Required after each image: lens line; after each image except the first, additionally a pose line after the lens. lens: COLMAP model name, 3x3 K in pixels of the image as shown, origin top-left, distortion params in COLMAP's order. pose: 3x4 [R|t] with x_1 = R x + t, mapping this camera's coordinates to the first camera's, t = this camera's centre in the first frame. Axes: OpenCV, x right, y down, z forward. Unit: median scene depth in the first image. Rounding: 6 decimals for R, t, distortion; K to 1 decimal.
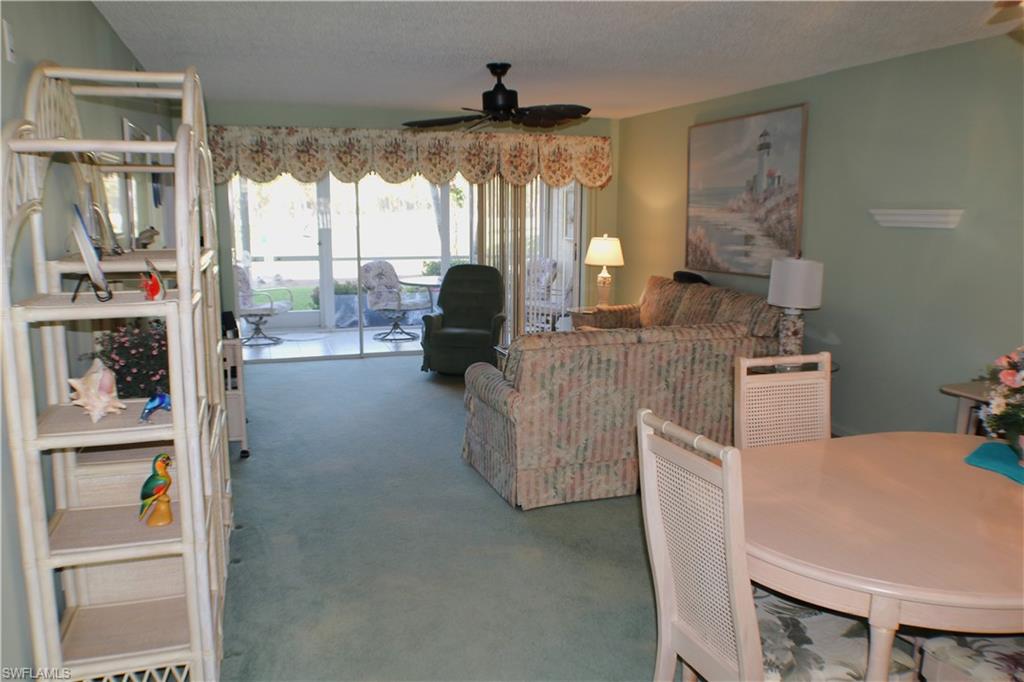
lens RADIAL K [[784.6, 0, 512.0], [0, 784.6, 341.0], [0, 0, 1]] dist [-0.041857, 0.004734]
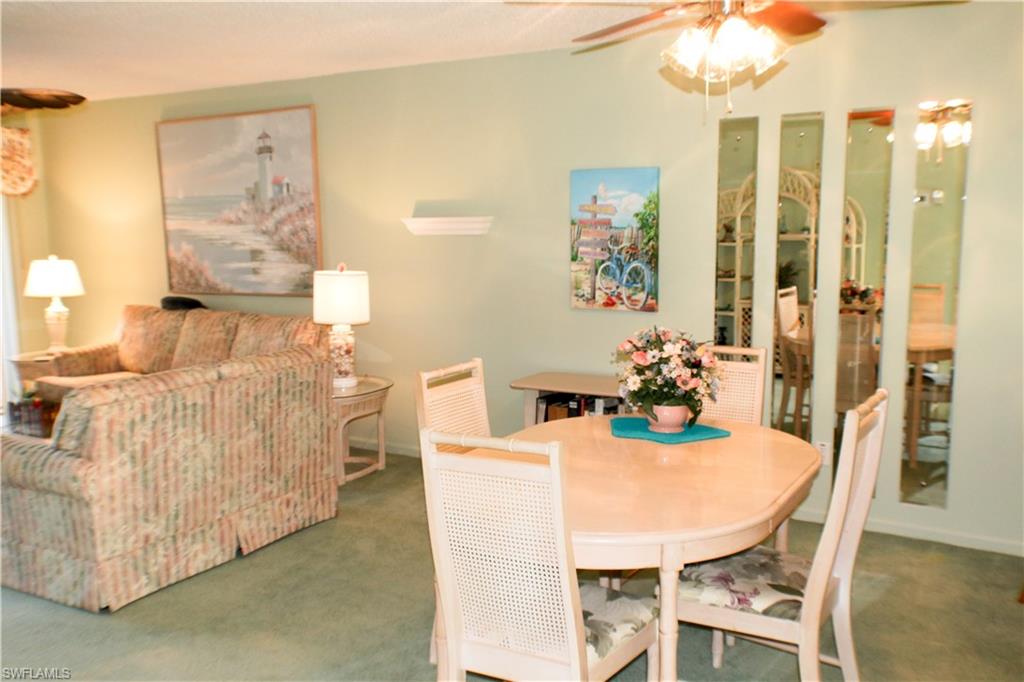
lens RADIAL K [[935.5, 0, 512.0], [0, 935.5, 341.0], [0, 0, 1]] dist [0.034894, 0.003331]
pose [[0.767250, -0.099791, 0.633537, -0.233565], [0.123403, 0.992333, 0.006858, -0.007235], [-0.629364, 0.072918, 0.773682, 0.007184]]
